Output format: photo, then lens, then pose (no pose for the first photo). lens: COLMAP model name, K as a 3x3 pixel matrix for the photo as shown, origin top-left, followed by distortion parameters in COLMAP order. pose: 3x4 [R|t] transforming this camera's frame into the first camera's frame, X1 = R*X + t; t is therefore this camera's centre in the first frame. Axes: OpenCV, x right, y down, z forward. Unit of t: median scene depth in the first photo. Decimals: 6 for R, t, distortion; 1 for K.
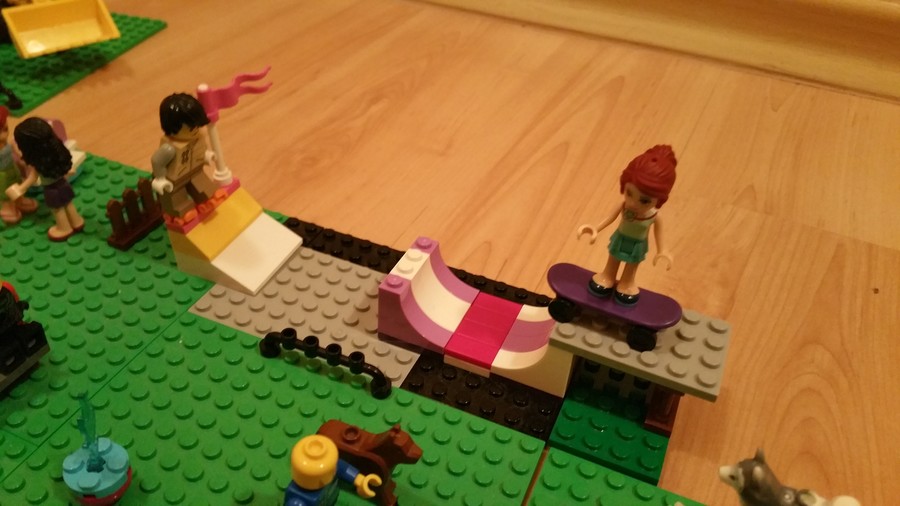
lens RADIAL K [[770.9, 0, 445.9], [0, 770.9, 260.4], [0, 0, 1]] dist [0.067613, -0.147942]
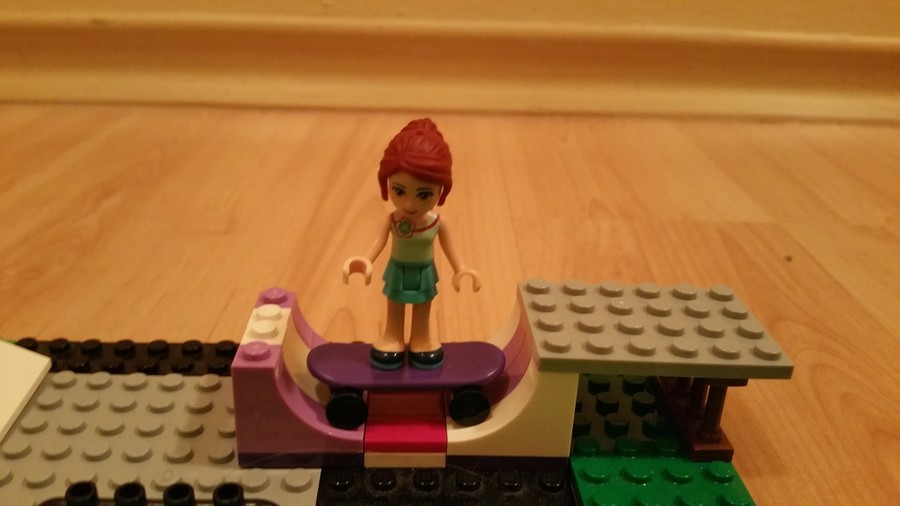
lens RADIAL K [[804.8, 0, 446.9], [0, 804.8, 254.8], [0, 0, 1]] dist [-0.005537, -0.048379]
pose [[0.906277, -0.201645, 0.371485, -0.107112], [0.282185, 0.942972, -0.176568, 0.077702], [-0.314695, 0.264847, 0.911495, 0.272422]]
